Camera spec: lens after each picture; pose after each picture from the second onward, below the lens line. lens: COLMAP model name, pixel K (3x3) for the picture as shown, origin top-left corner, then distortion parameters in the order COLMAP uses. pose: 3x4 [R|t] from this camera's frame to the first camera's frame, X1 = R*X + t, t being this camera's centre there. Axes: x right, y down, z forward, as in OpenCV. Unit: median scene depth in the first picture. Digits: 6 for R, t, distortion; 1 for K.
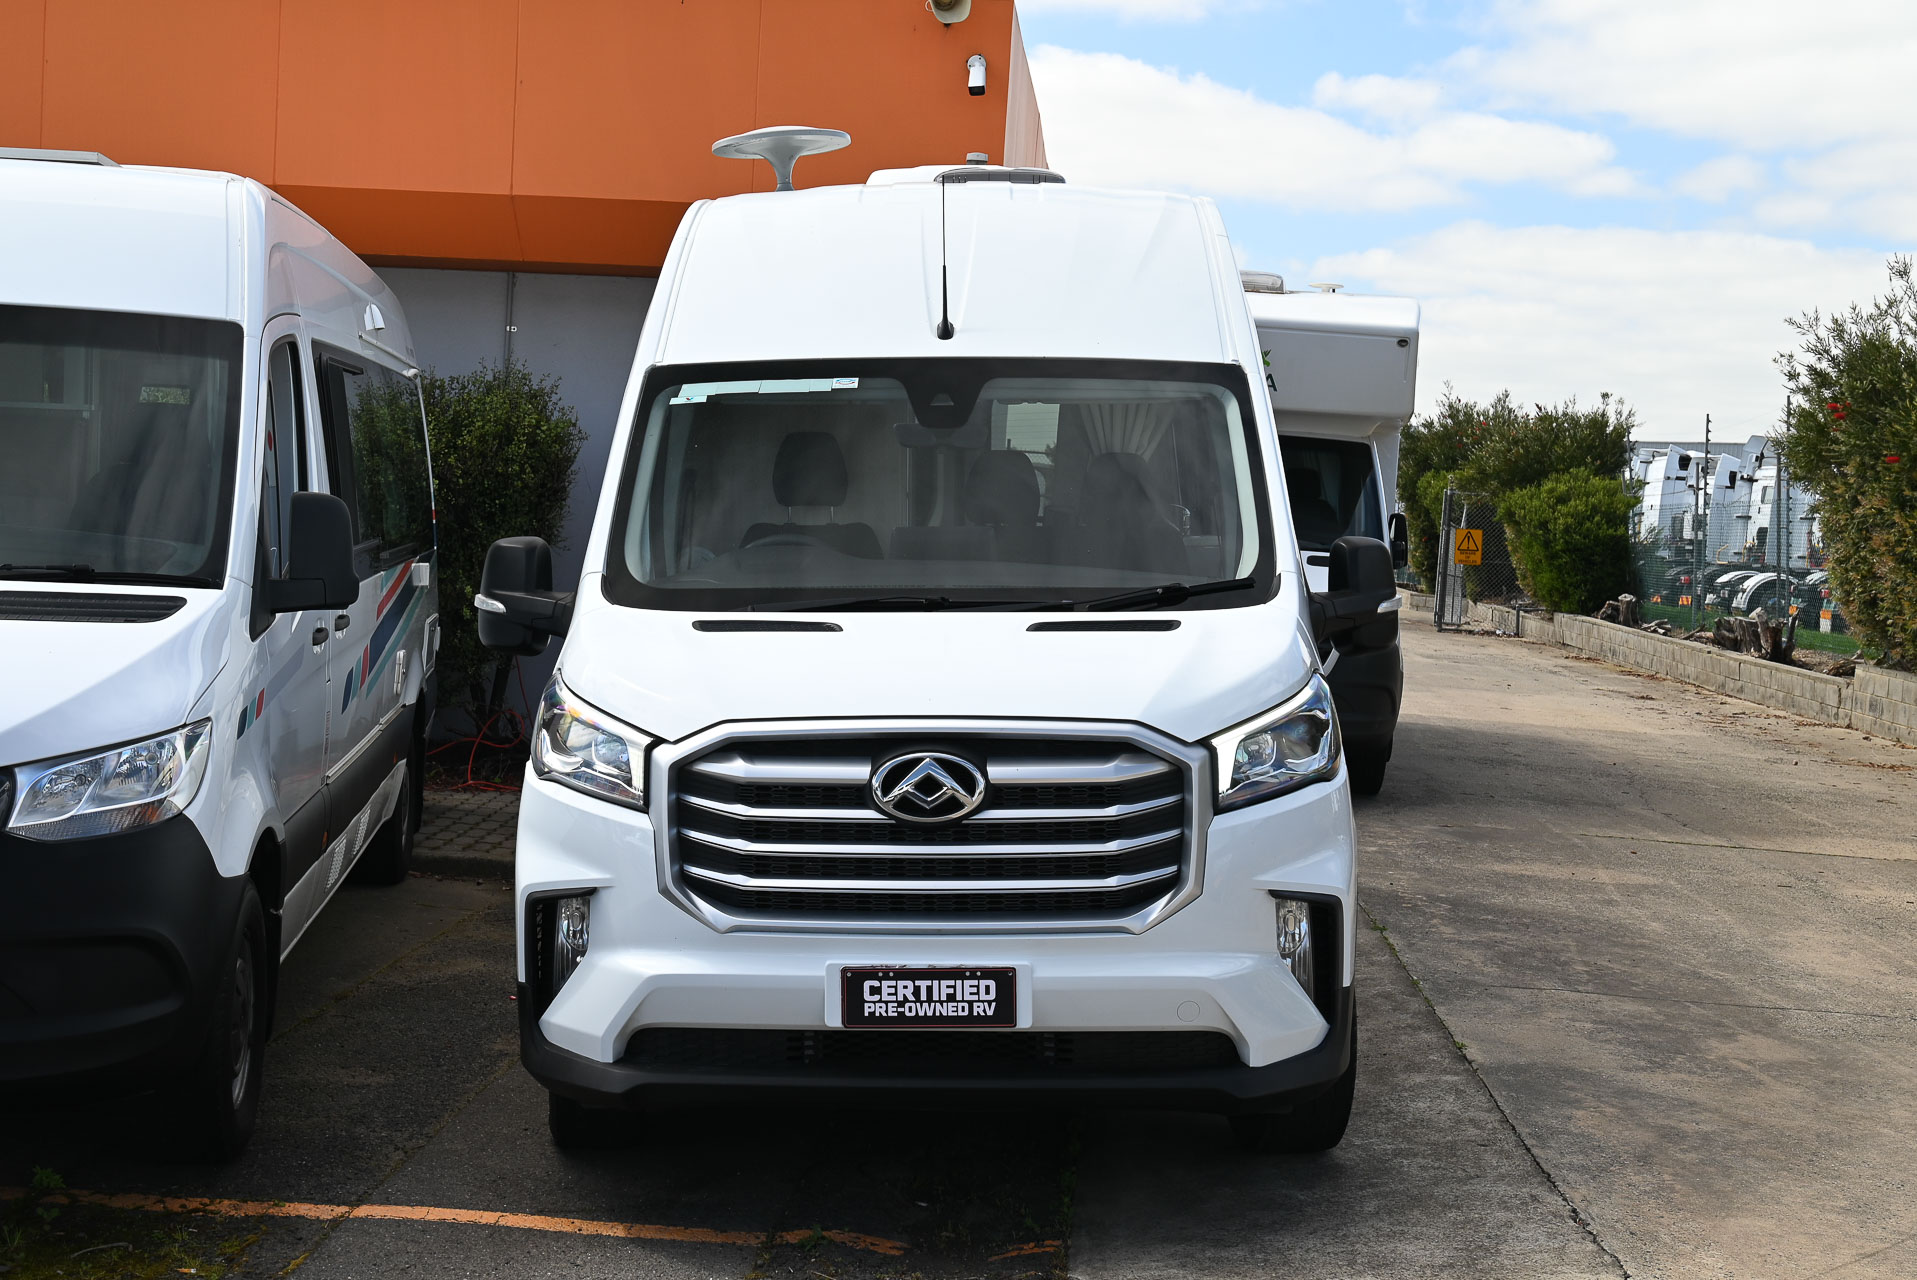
lens RADIAL K [[2481.4, 0, 959.5], [0, 2481.4, 703.9], [0, 0, 1]] dist [-0.024472, -0.045481]
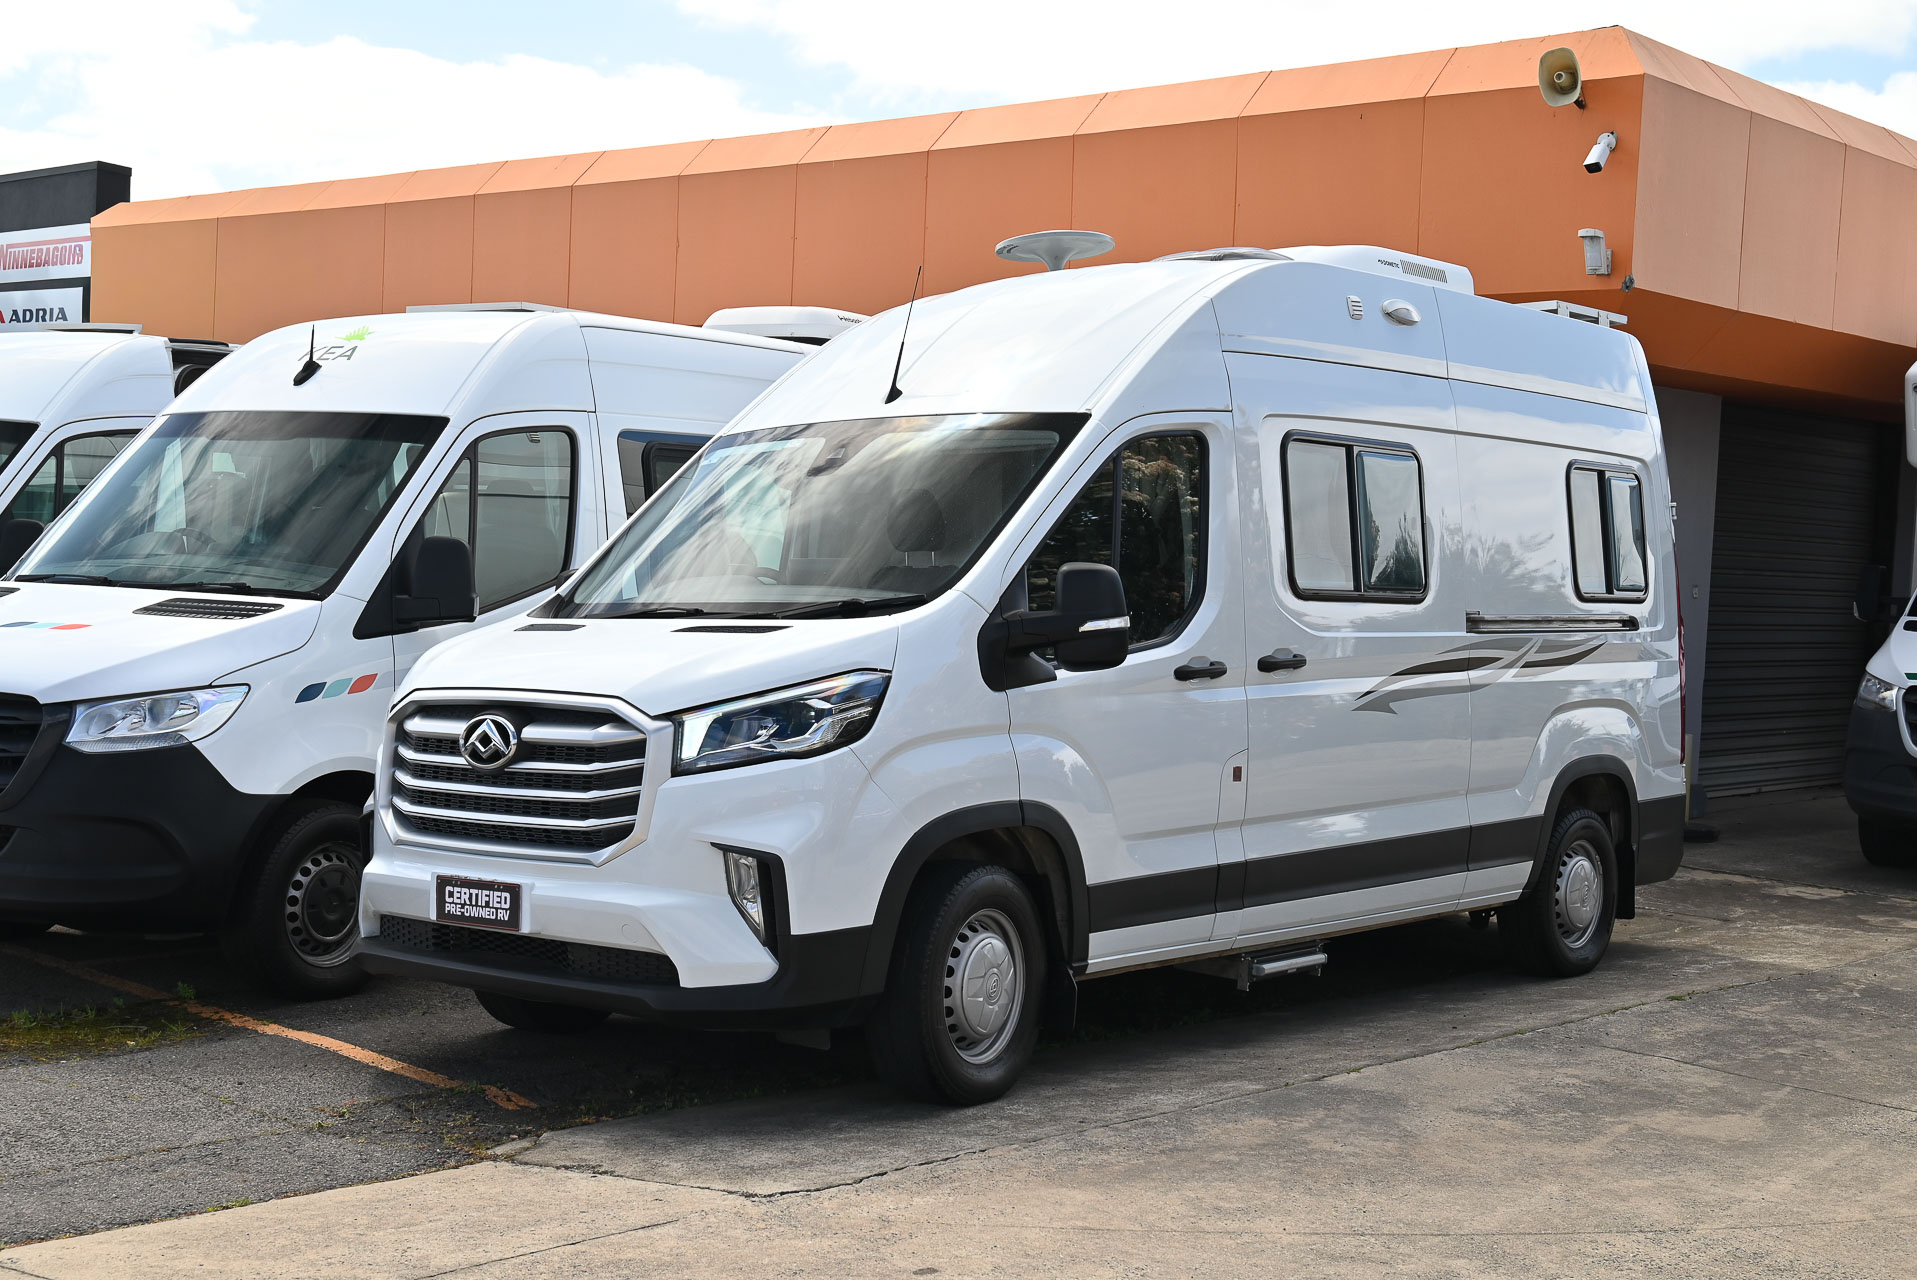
lens RADIAL K [[2335.3, 0, 958.5], [0, 2335.3, 640.0], [0, 0, 1]] dist [0.028891, -0.000402]
pose [[0.772148, 0.009907, -0.635366, 0.956268], [-0.053239, 0.997371, -0.049150, 0.027384], [0.633209, 0.071777, 0.770646, 0.201425]]
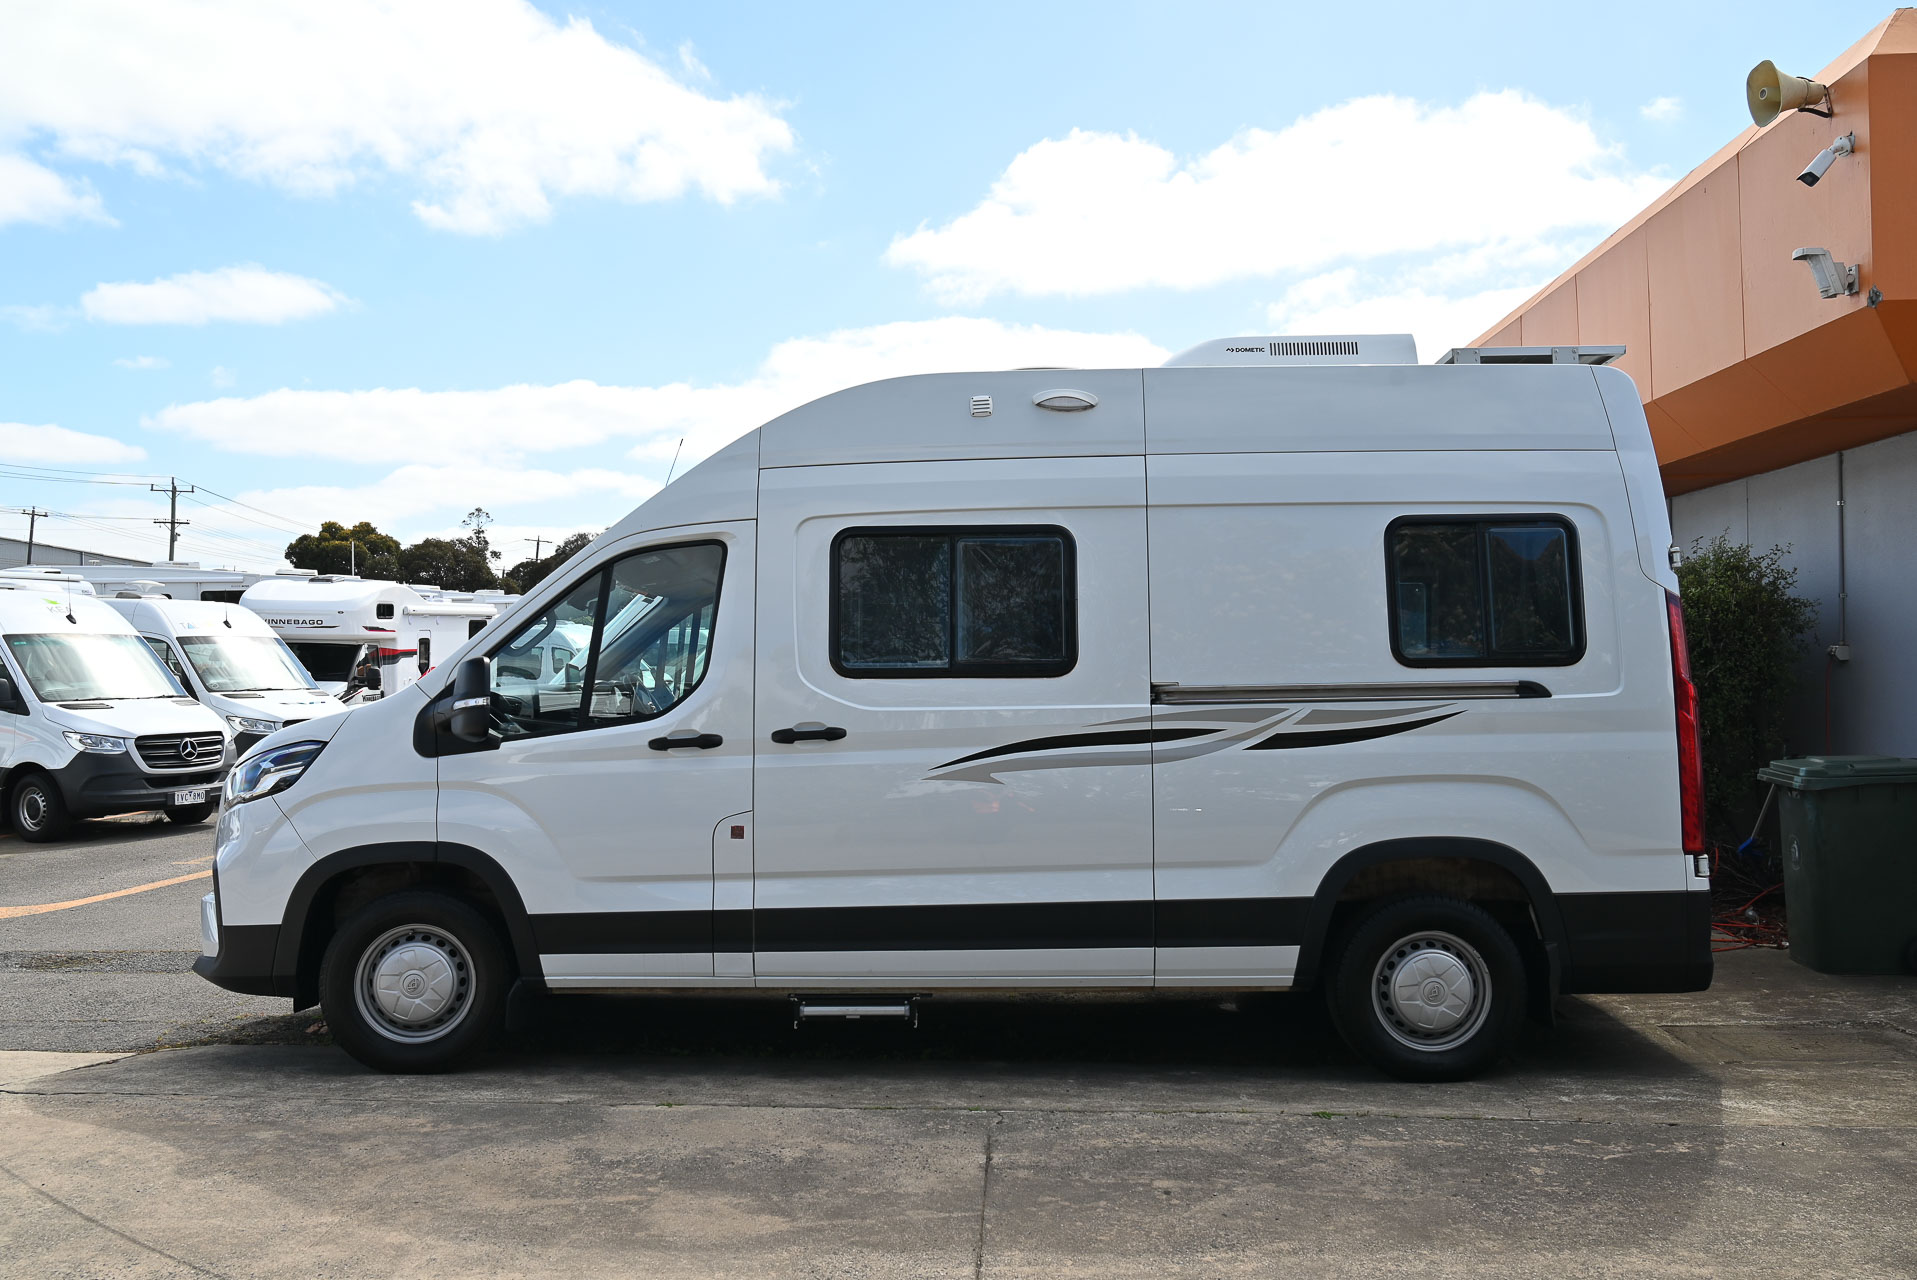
lens RADIAL K [[1566.7, 0, 958.5], [0, 1566.7, 640.0], [0, 0, 1]] dist [0.012283, -0.001260]
pose [[-0.001148, -0.052441, -0.998623, 1.282666], [-0.062985, 0.996645, -0.052264, -0.056731], [0.998014, 0.062838, -0.004447, 1.567106]]
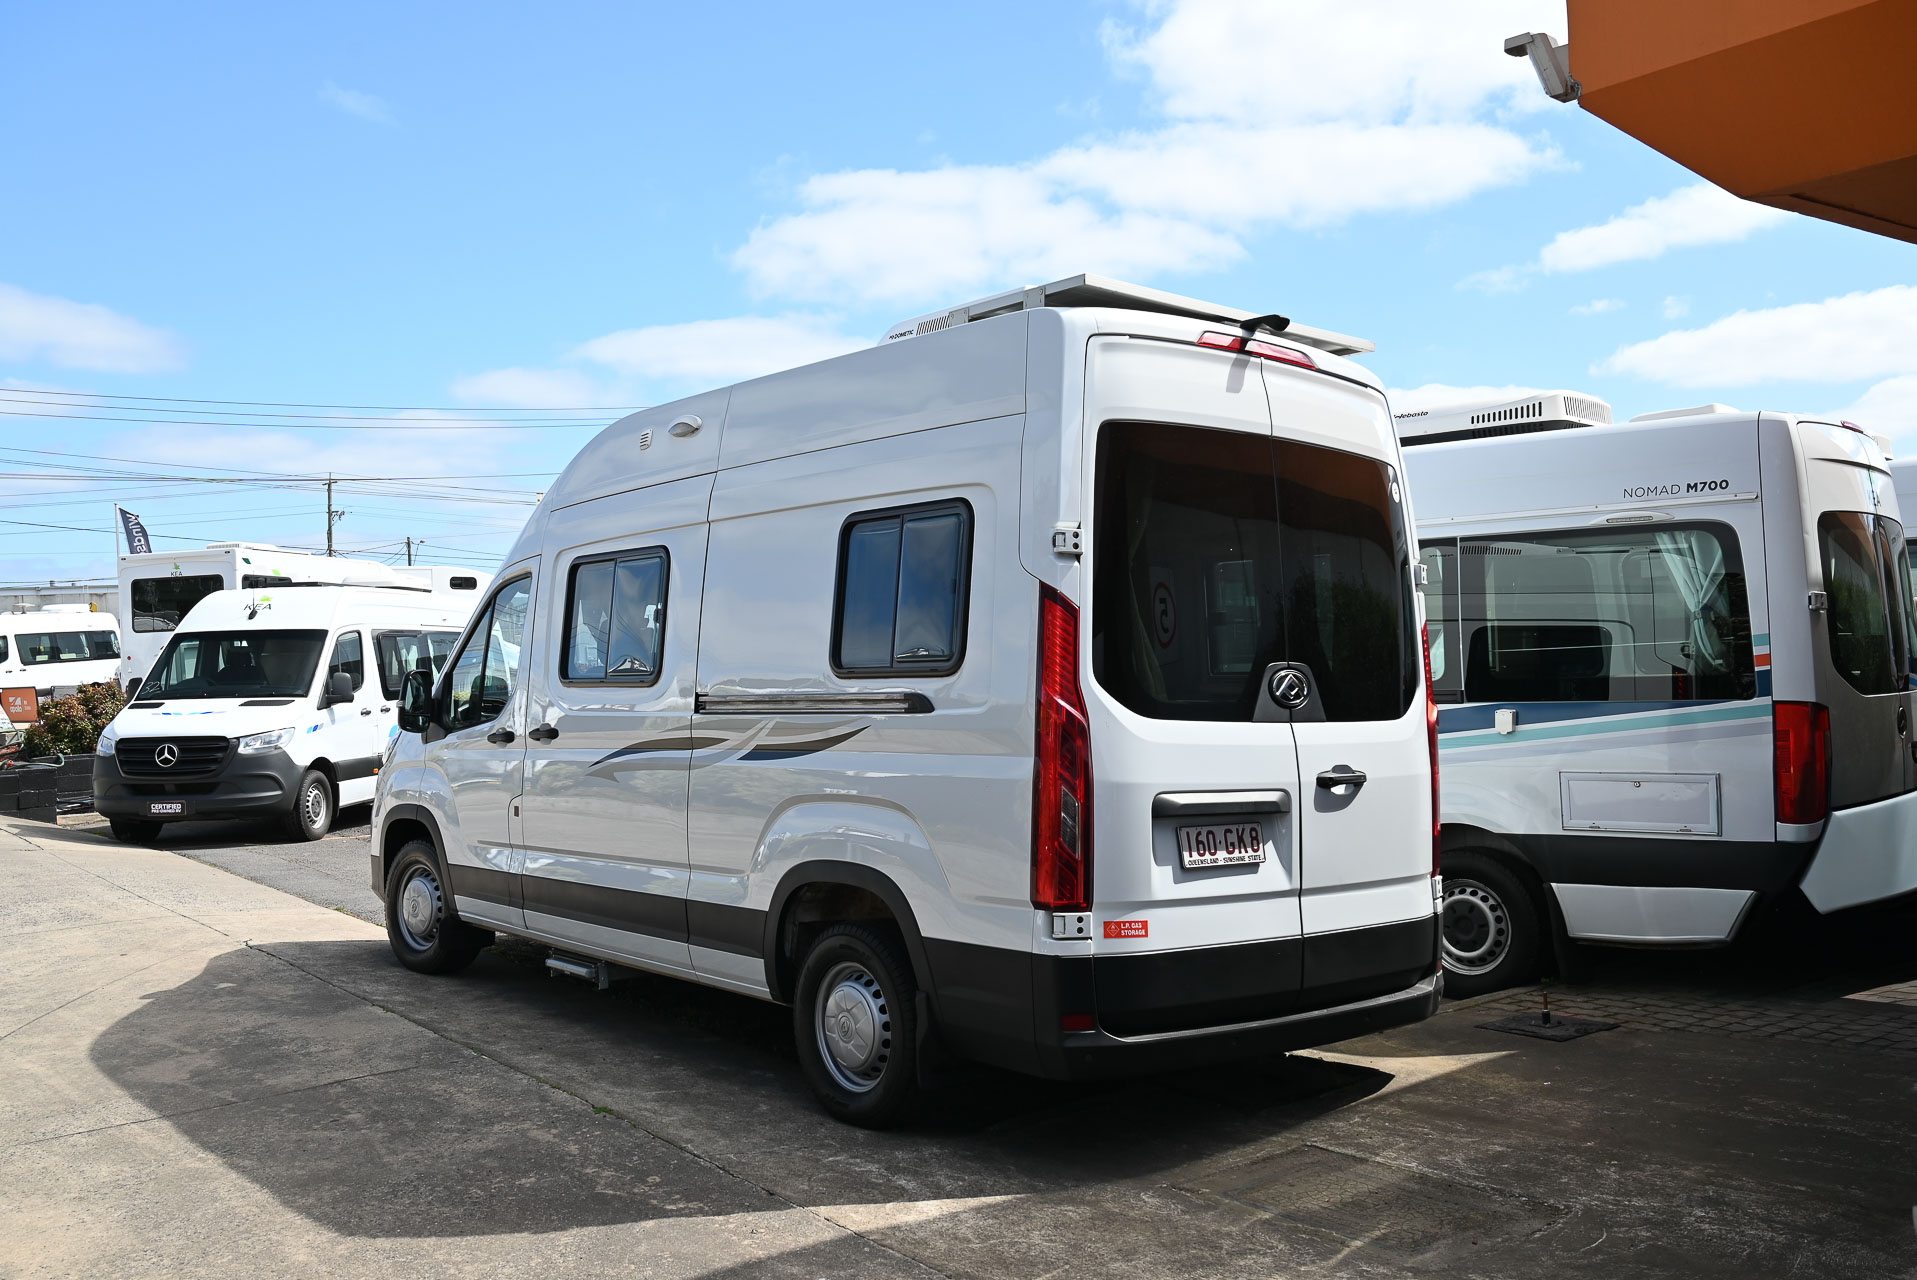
lens RADIAL K [[1714.2, 0, 958.5], [0, 1714.2, 640.0], [0, 0, 1]] dist [-0.040994, 0.008145]
pose [[-0.762489, -0.012963, -0.646871, 0.844568], [-0.039956, 0.998834, 0.027081, -0.172737], [0.645766, 0.046495, -0.762118, 2.776928]]
